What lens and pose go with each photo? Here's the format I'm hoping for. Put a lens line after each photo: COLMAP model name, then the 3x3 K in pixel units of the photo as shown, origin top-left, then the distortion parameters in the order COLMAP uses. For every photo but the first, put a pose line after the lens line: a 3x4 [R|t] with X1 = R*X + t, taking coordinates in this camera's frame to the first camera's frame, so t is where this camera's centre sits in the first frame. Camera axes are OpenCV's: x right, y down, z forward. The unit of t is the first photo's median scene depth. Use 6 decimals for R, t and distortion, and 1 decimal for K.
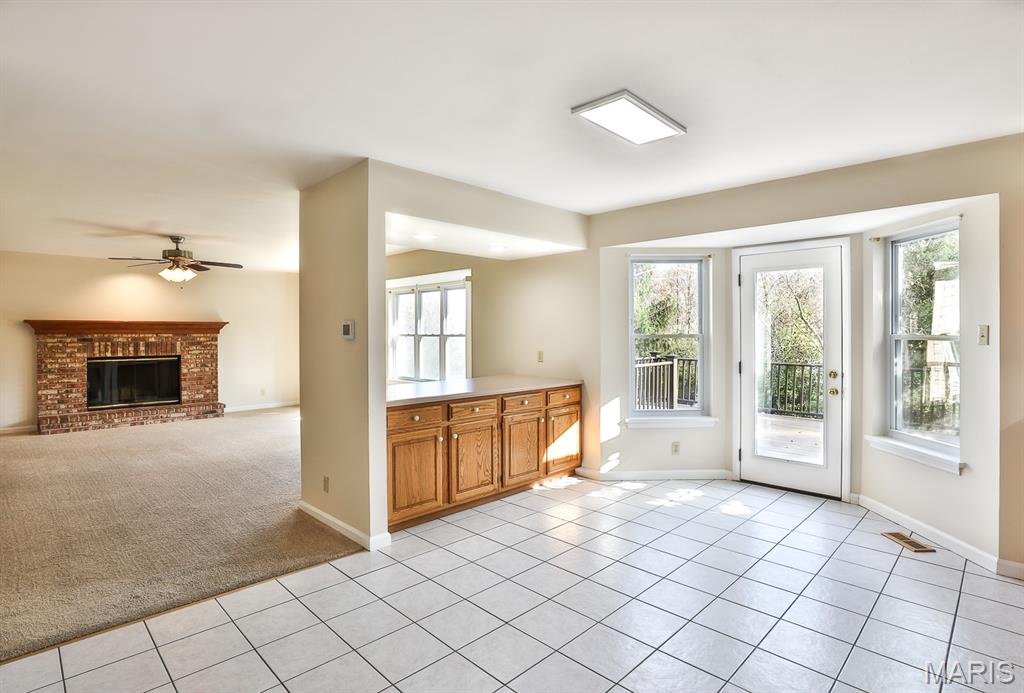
lens RADIAL K [[516.4, 0, 516.6], [0, 516.4, 346.9], [0, 0, 1]] dist [-0.036468, 0.010739]
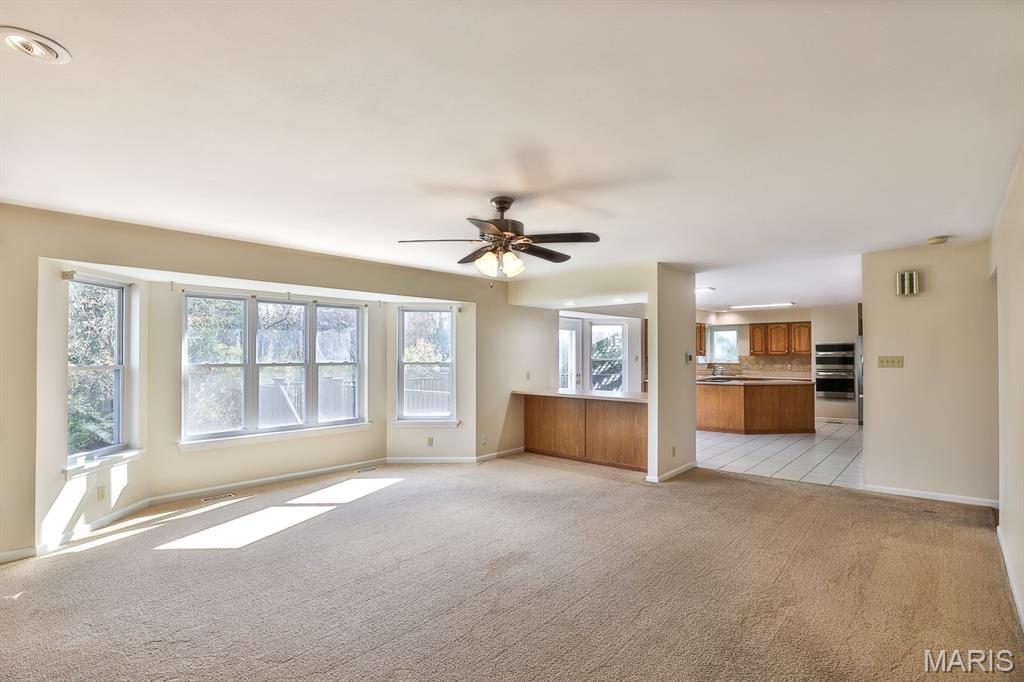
lens RADIAL K [[512.9, 0, 515.1], [0, 512.9, 344.4], [0, 0, 1]] dist [-0.016878, 0.000271]
pose [[-0.071290, 0.023718, 0.997174, -1.670617], [0.031350, 0.999277, -0.021527, -0.046600], [-0.996963, 0.029727, -0.071982, 1.374556]]
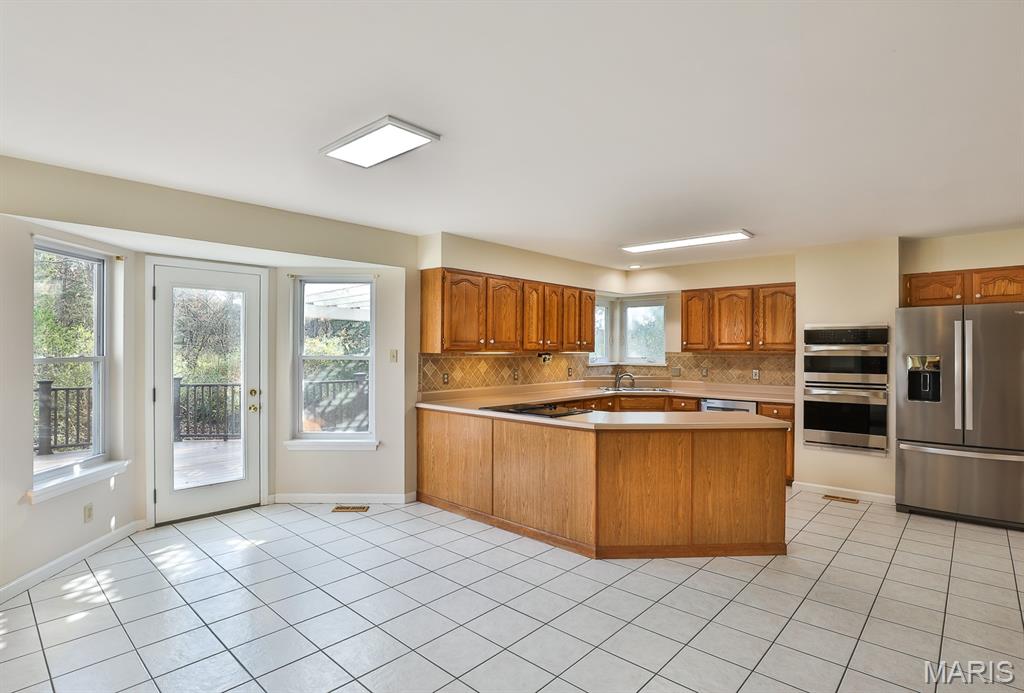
lens RADIAL K [[516.4, 0, 496.3], [0, 516.4, 351.1], [0, 0, 1]] dist [-0.035515, 0.001593]
pose [[-0.022996, -0.000751, 0.999735, -0.453595], [0.023055, 0.999733, 0.001281, -0.021649], [-0.999470, 0.023078, -0.022973, 0.473092]]
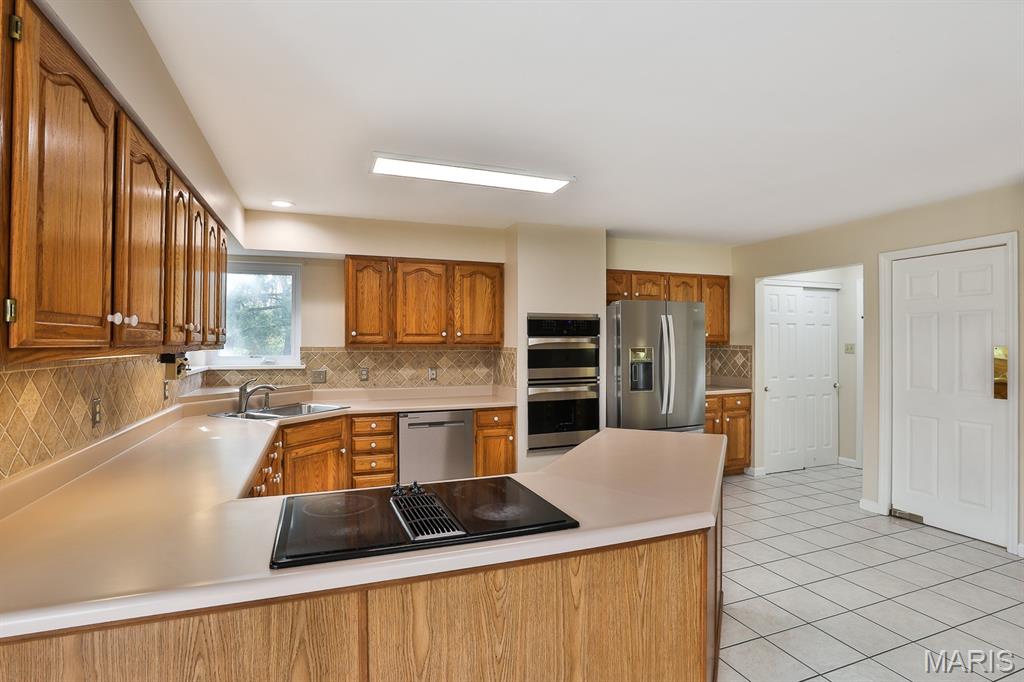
lens RADIAL K [[512.9, 0, 515.1], [0, 512.9, 344.4], [0, 0, 1]] dist [-0.016878, 0.000271]
pose [[-0.910922, 0.003544, 0.412563, 0.299197], [0.015567, 0.999546, 0.025785, -0.029150], [-0.412284, 0.029910, -0.910564, 0.664807]]
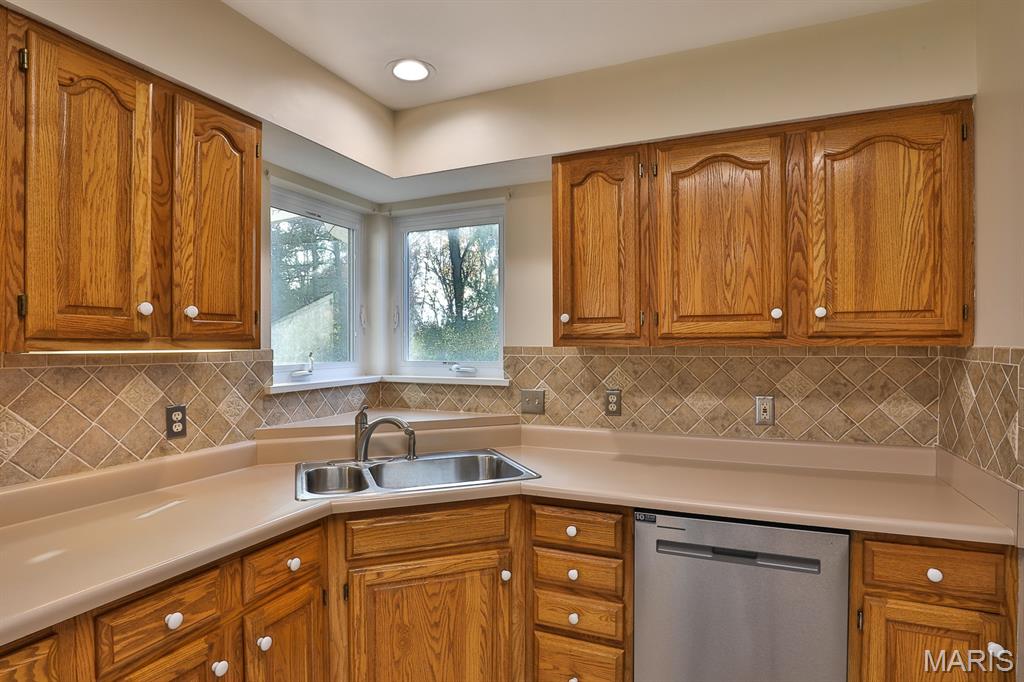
lens RADIAL K [[546.2, 0, 511.4], [0, 546.2, 348.9], [0, 0, 1]] dist [-0.041496, 0.000789]
pose [[-0.368986, -0.000986, 0.929434, 0.537425], [0.030594, 0.999445, 0.013206, -0.009998], [-0.928931, 0.033308, -0.368751, 0.137492]]
